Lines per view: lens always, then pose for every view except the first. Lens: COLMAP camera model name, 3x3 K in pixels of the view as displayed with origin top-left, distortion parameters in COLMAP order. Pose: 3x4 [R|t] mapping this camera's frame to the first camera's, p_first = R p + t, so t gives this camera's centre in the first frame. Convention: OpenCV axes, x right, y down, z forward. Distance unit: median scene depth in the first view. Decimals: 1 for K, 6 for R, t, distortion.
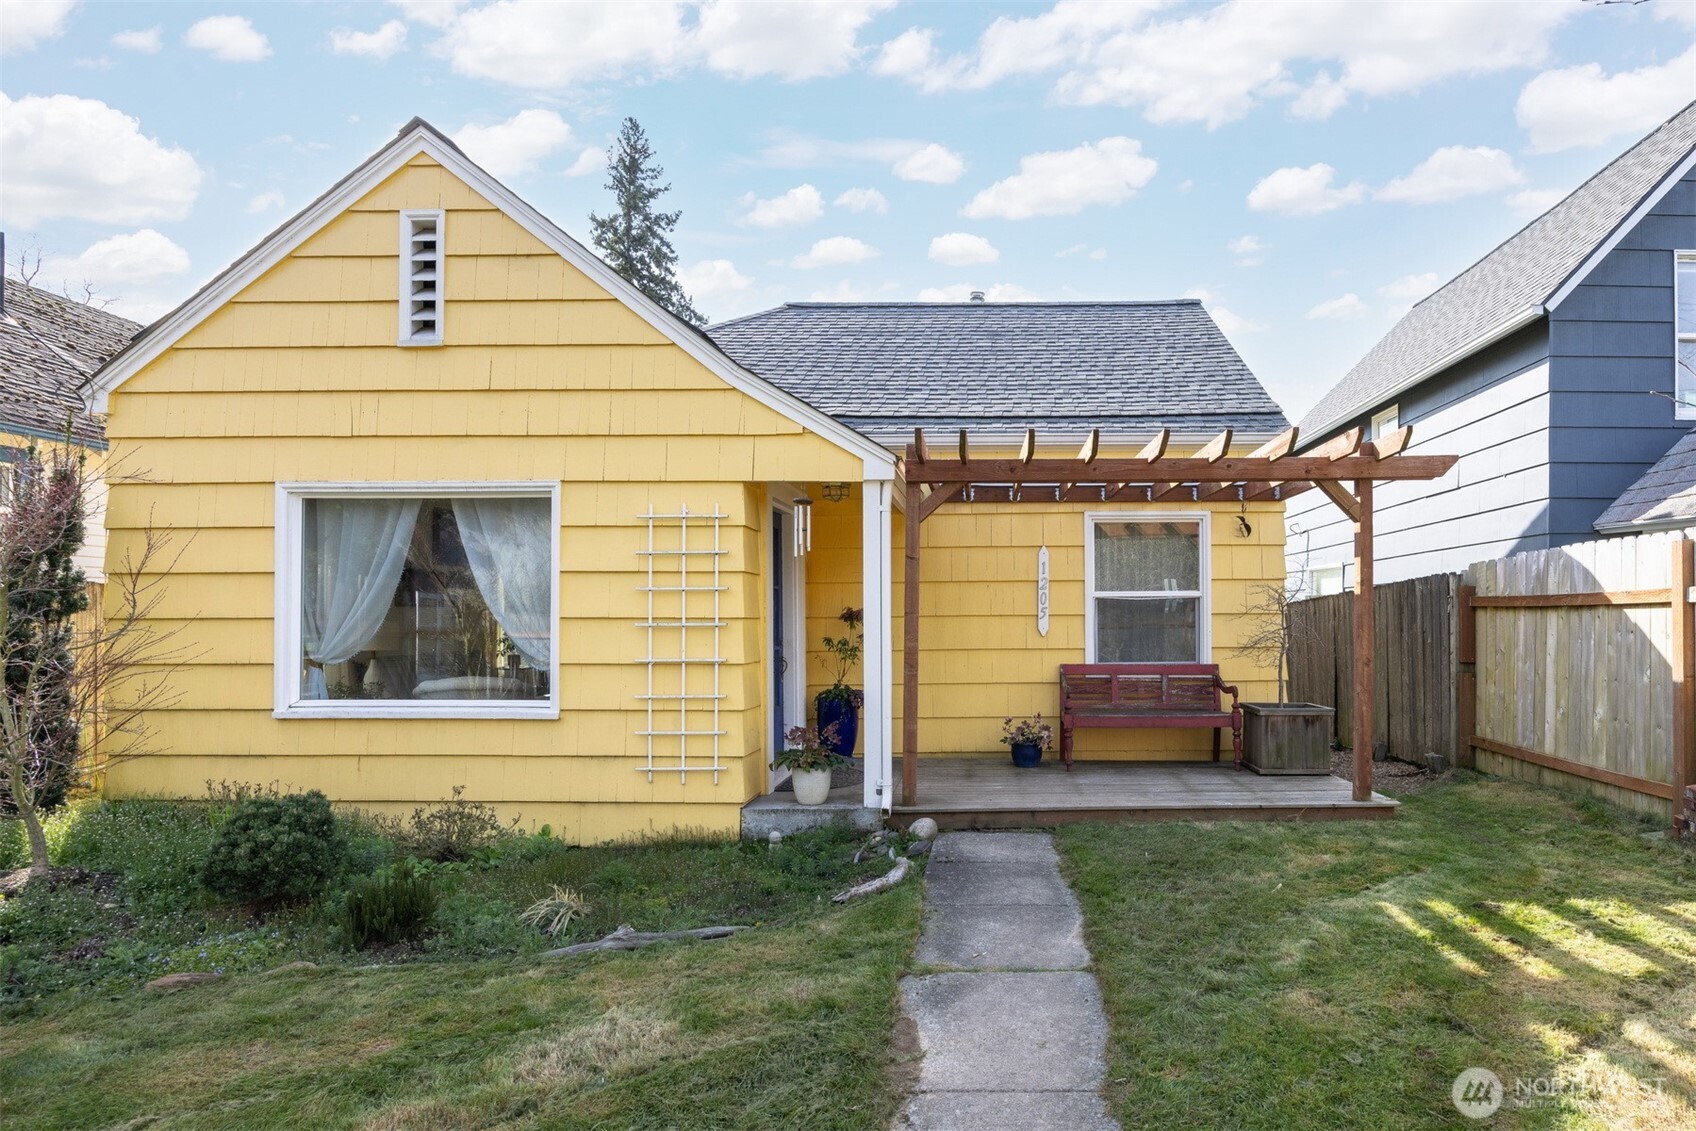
lens RADIAL K [[879.9, 0, 990.9], [0, 879.9, 617.6], [0, 0, 1]] dist [-0.014075, -0.001371]
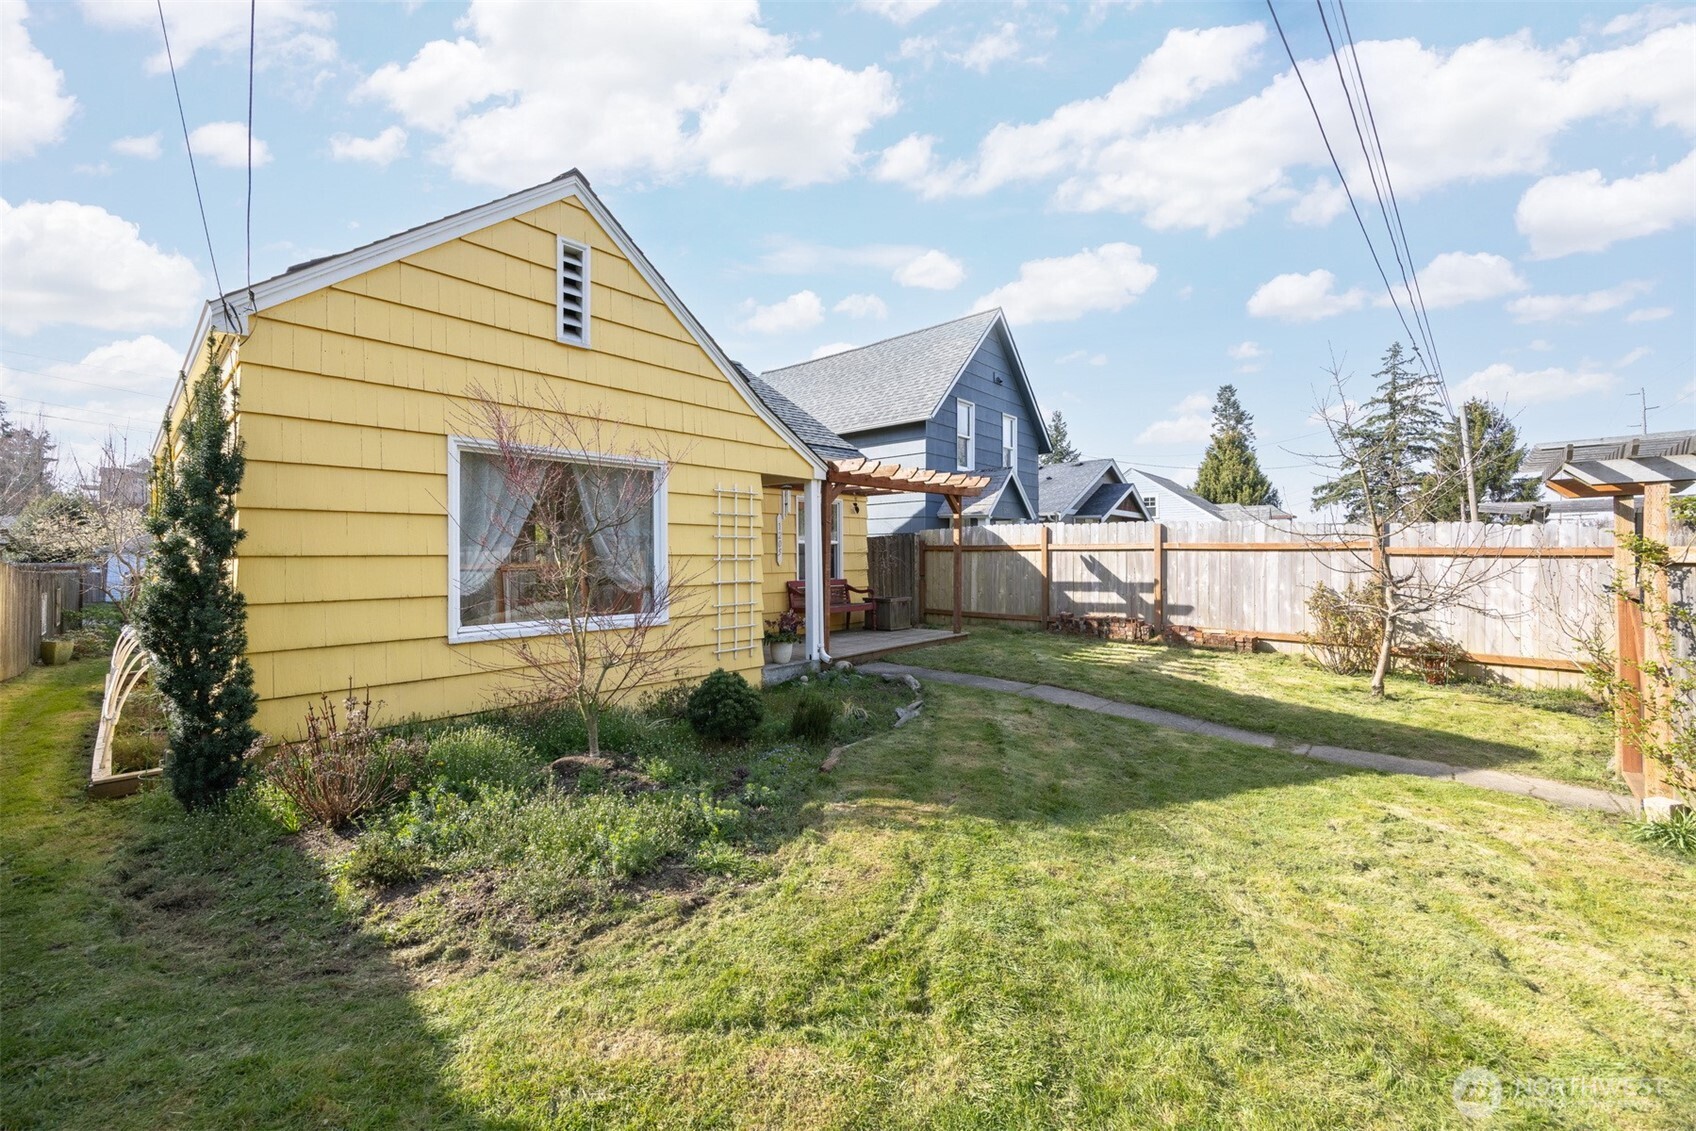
lens RADIAL K [[653.9, 0, 841.8], [0, 653.9, 555.2], [0, 0, 1]] dist [-0.007987, -0.000116]
pose [[0.676557, -0.000173, 0.736391, -0.831452], [-0.001703, 0.999997, 0.001799, -0.001715], [-0.736389, -0.002471, 0.676554, 0.038535]]
